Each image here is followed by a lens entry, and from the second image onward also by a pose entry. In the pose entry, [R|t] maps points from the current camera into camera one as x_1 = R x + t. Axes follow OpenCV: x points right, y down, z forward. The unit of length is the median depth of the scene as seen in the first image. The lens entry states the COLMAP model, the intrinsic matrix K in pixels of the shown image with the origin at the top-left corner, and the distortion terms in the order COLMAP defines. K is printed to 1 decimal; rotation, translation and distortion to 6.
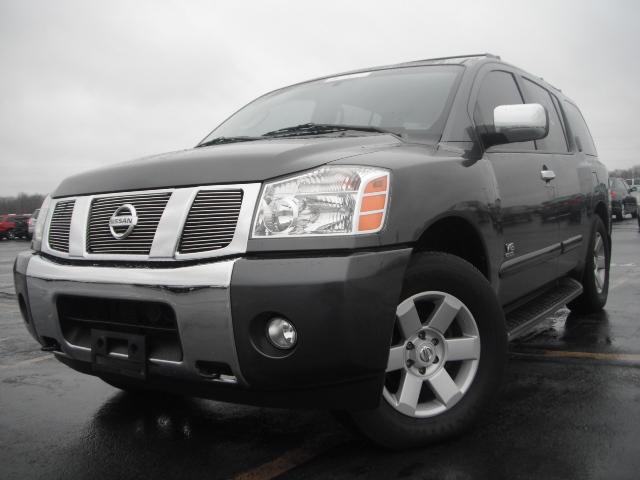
lens RADIAL K [[700.6, 0, 320.0], [0, 700.6, 240.0], [0, 0, 1]] dist [-0.275267, 0.131325]
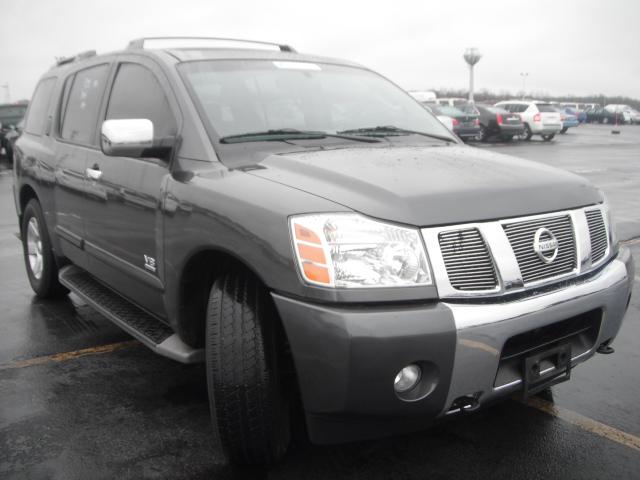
lens RADIAL K [[700.6, 0, 320.0], [0, 700.6, 240.0], [0, 0, 1]] dist [-0.275267, 0.131325]
pose [[0.338908, -0.128700, 0.931975, -1.407398], [0.027558, 0.991532, 0.126903, -0.180798], [-0.940416, -0.017325, 0.339585, 1.005137]]
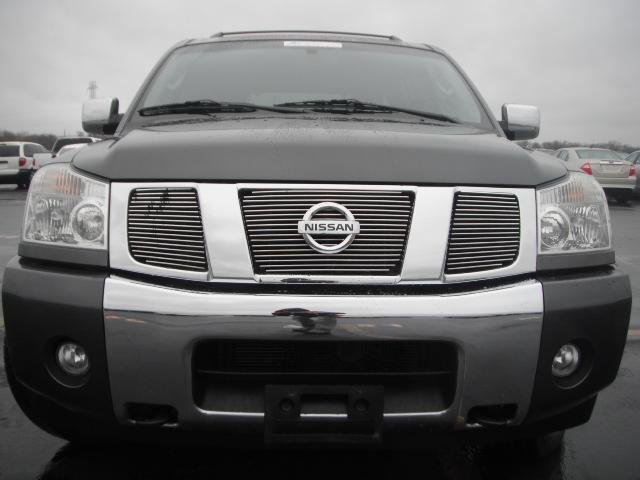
lens RADIAL K [[700.6, 0, 320.0], [0, 700.6, 240.0], [0, 0, 1]] dist [-0.275267, 0.131325]
pose [[0.814986, -0.011162, 0.579373, -0.731896], [-0.022101, 0.998488, 0.050326, -0.051595], [-0.579059, -0.053820, 0.813508, 0.438270]]
